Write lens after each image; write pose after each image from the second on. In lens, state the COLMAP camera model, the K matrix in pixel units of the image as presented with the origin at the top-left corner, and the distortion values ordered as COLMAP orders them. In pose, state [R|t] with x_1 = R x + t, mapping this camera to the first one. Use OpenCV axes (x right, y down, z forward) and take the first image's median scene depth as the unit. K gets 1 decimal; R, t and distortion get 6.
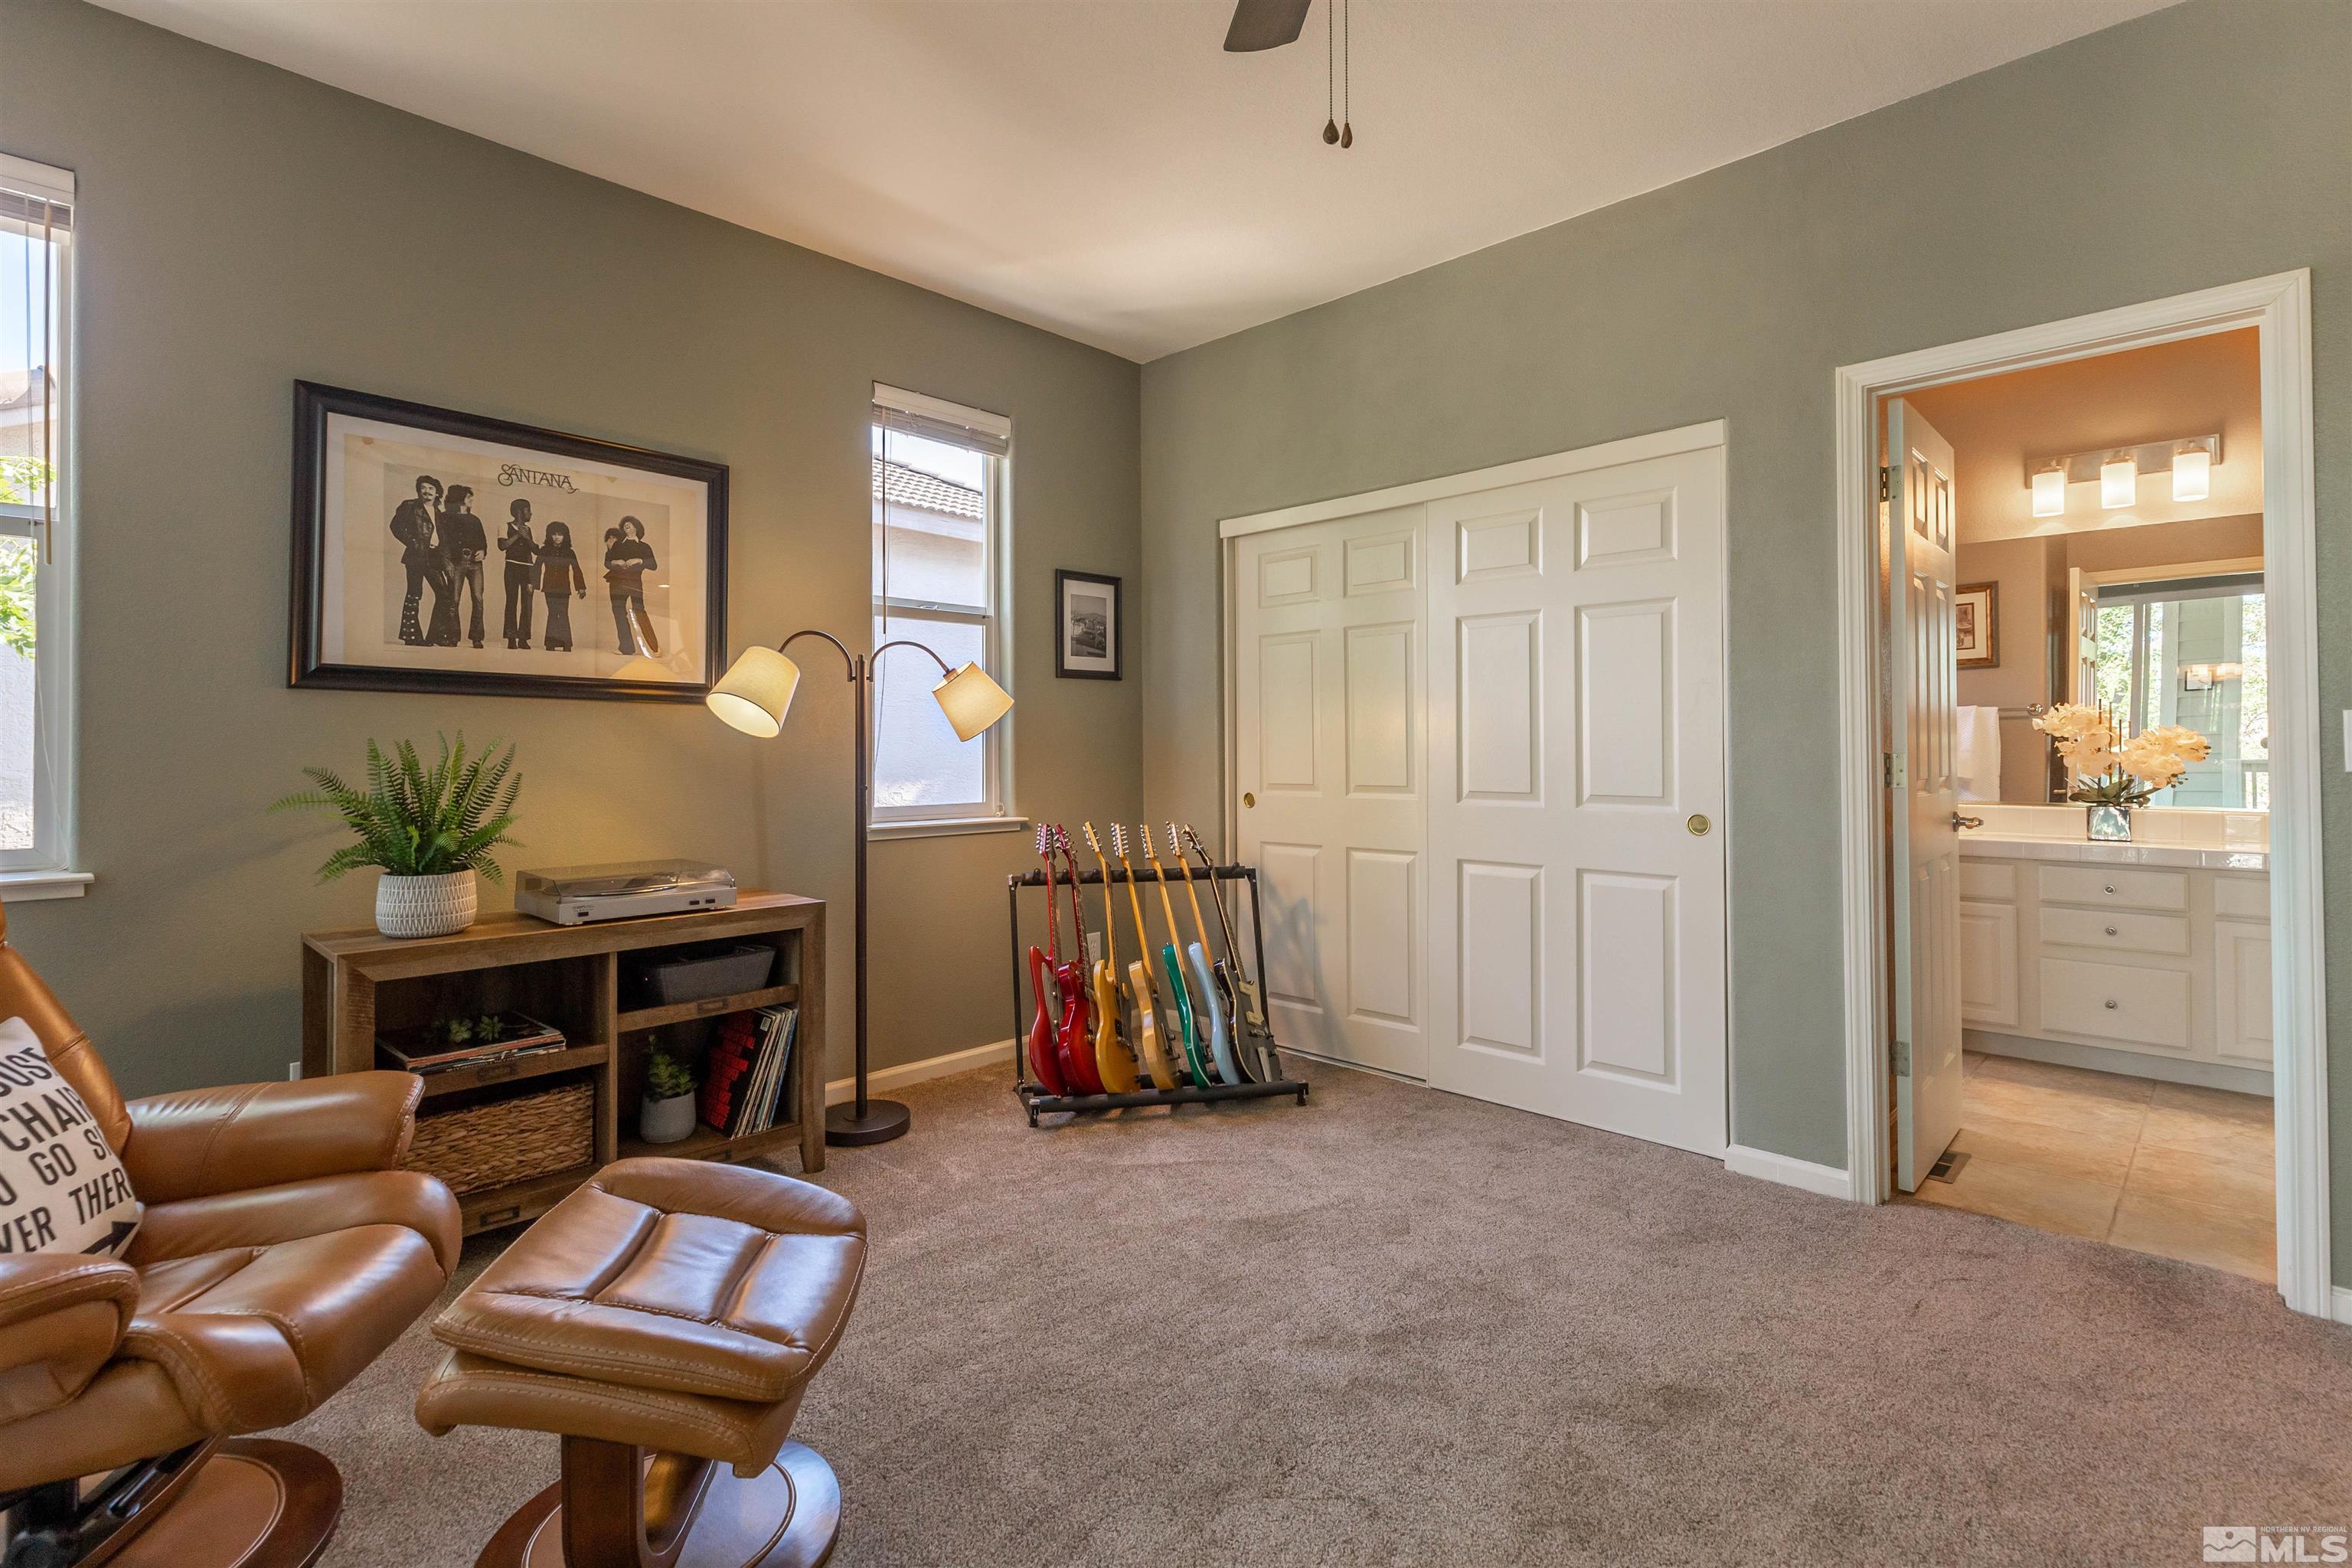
lens RADIAL K [[1107.5, 0, 1177.3], [0, 1107.5, 742.2], [0, 0, 1]] dist [-0.000943, -0.000192]
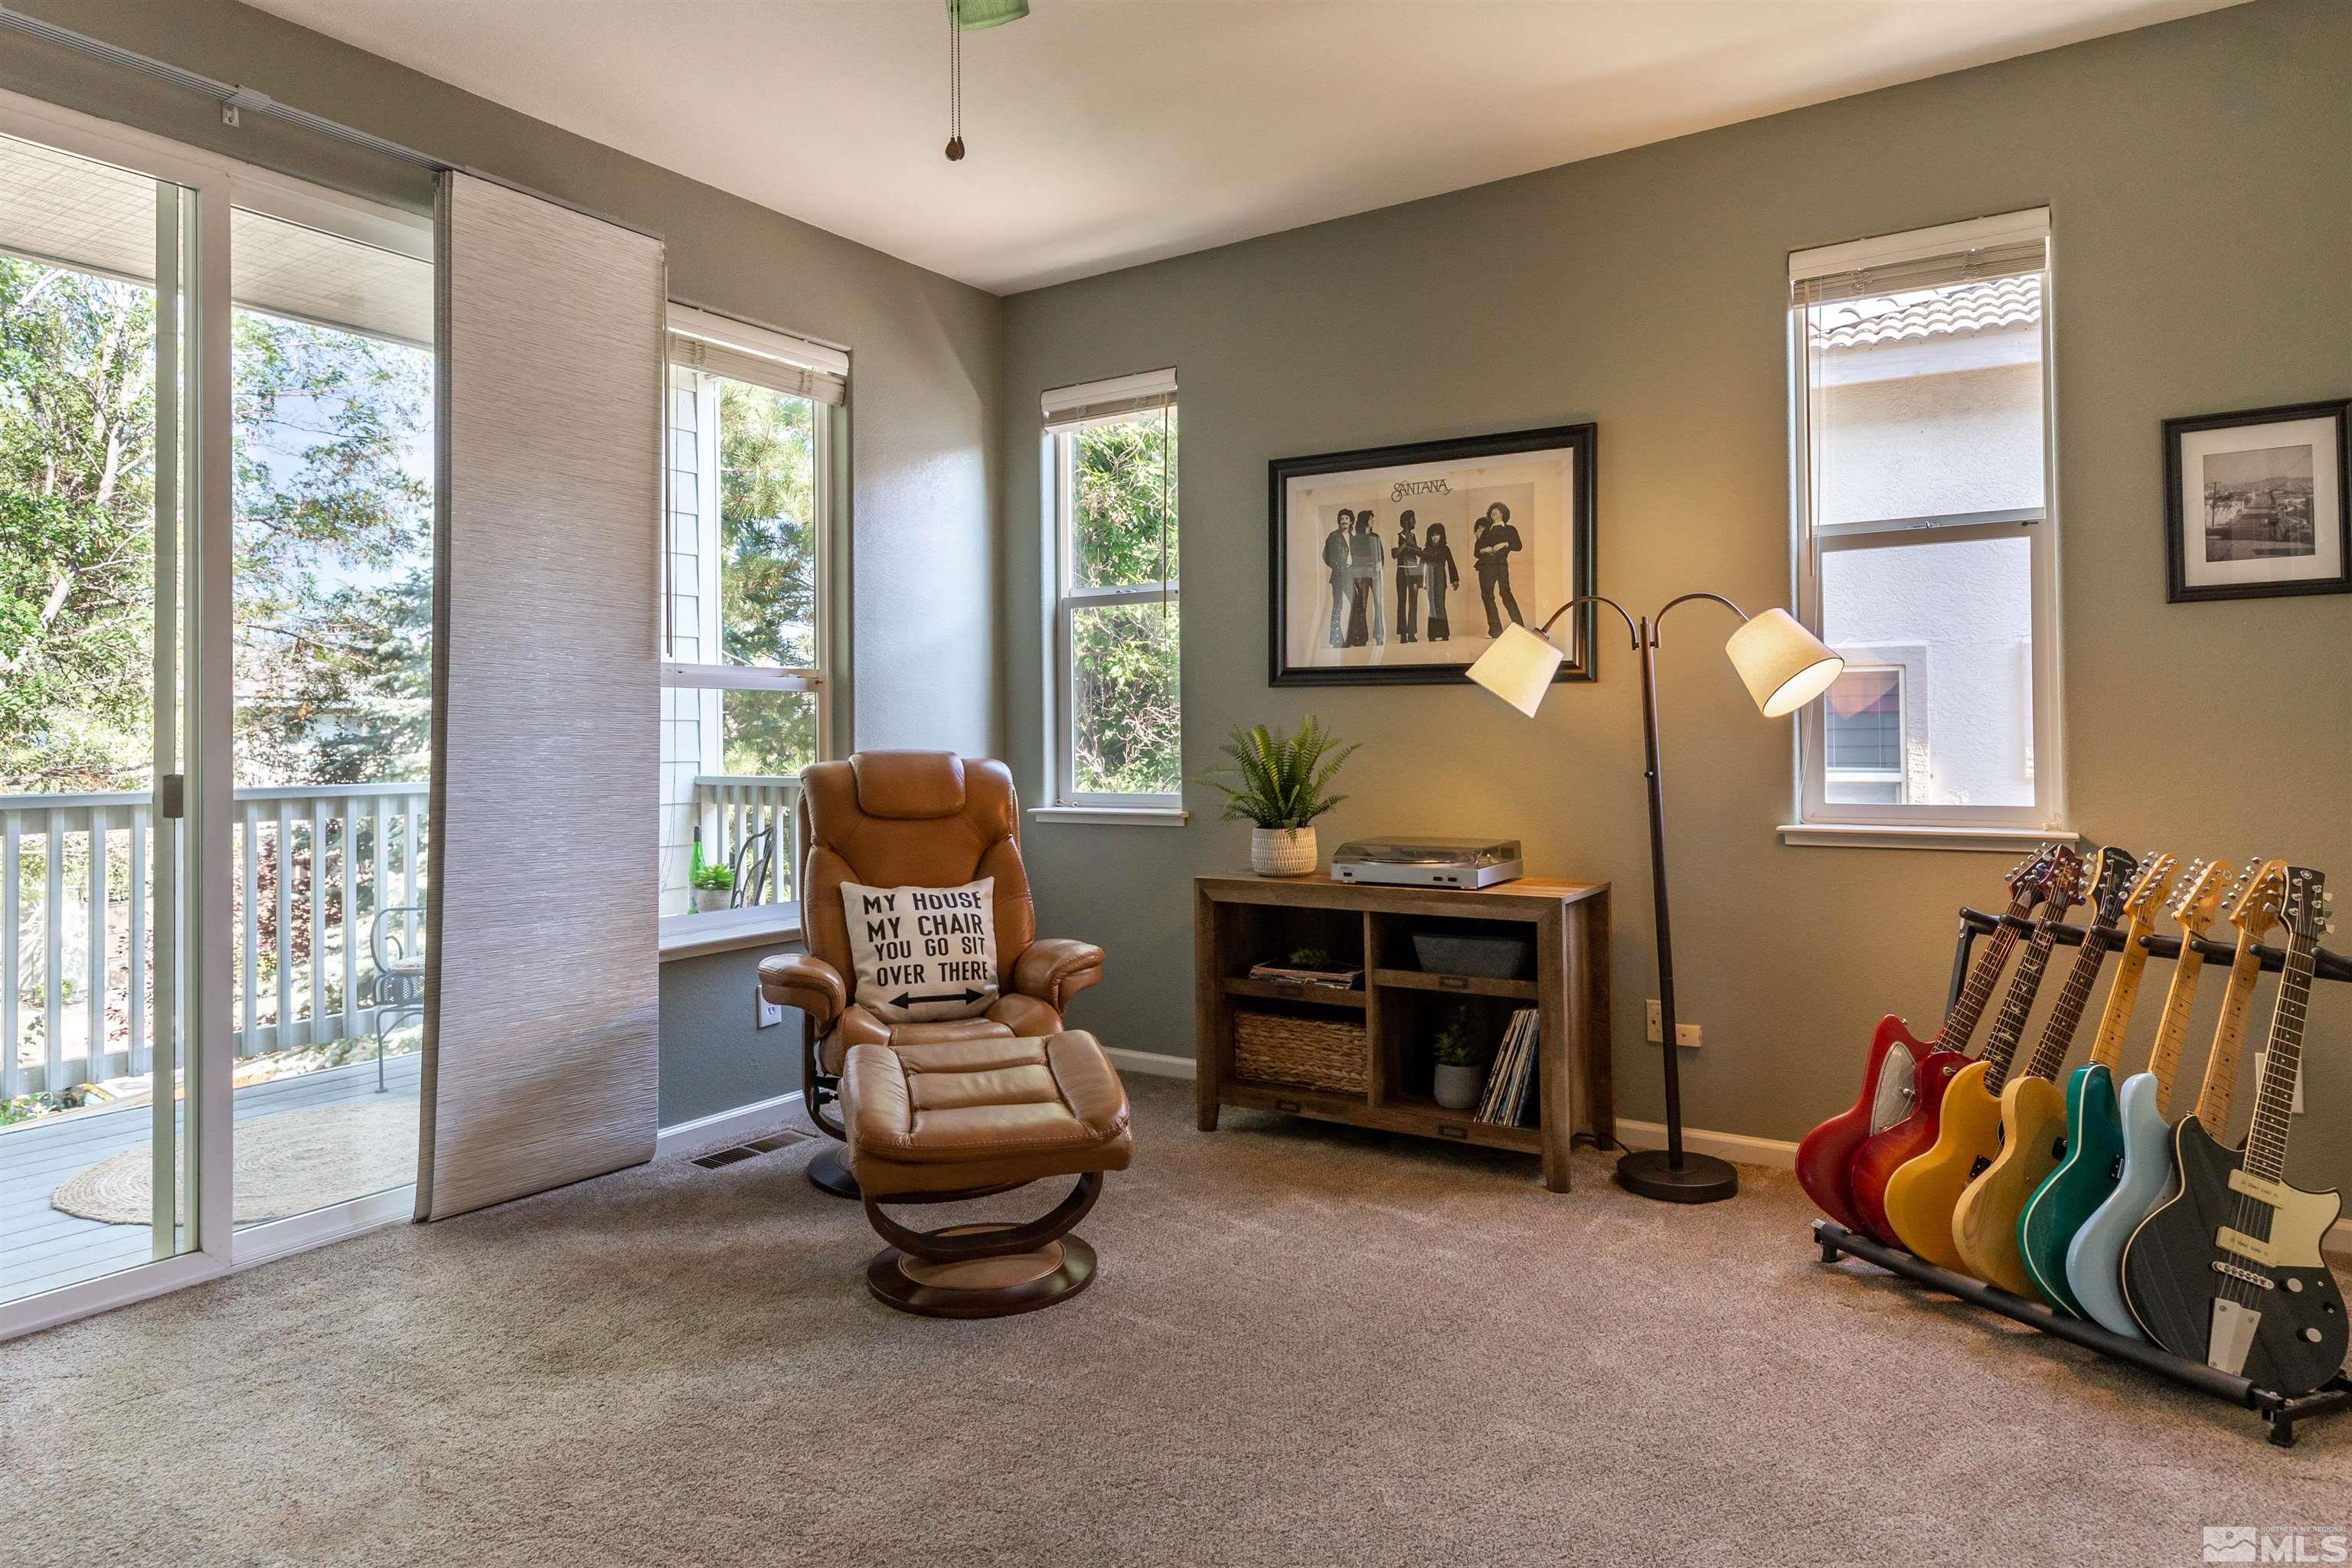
lens RADIAL K [[1389.4, 0, 1177.8], [0, 1389.4, 734.3], [0, 0, 1]] dist [-0.026617, -0.001666]
pose [[0.178854, -0.001778, -0.983874, 0.749683], [0.015225, 0.999884, 0.000960, 0.004775], [0.983758, -0.015151, 0.178860, 0.501213]]
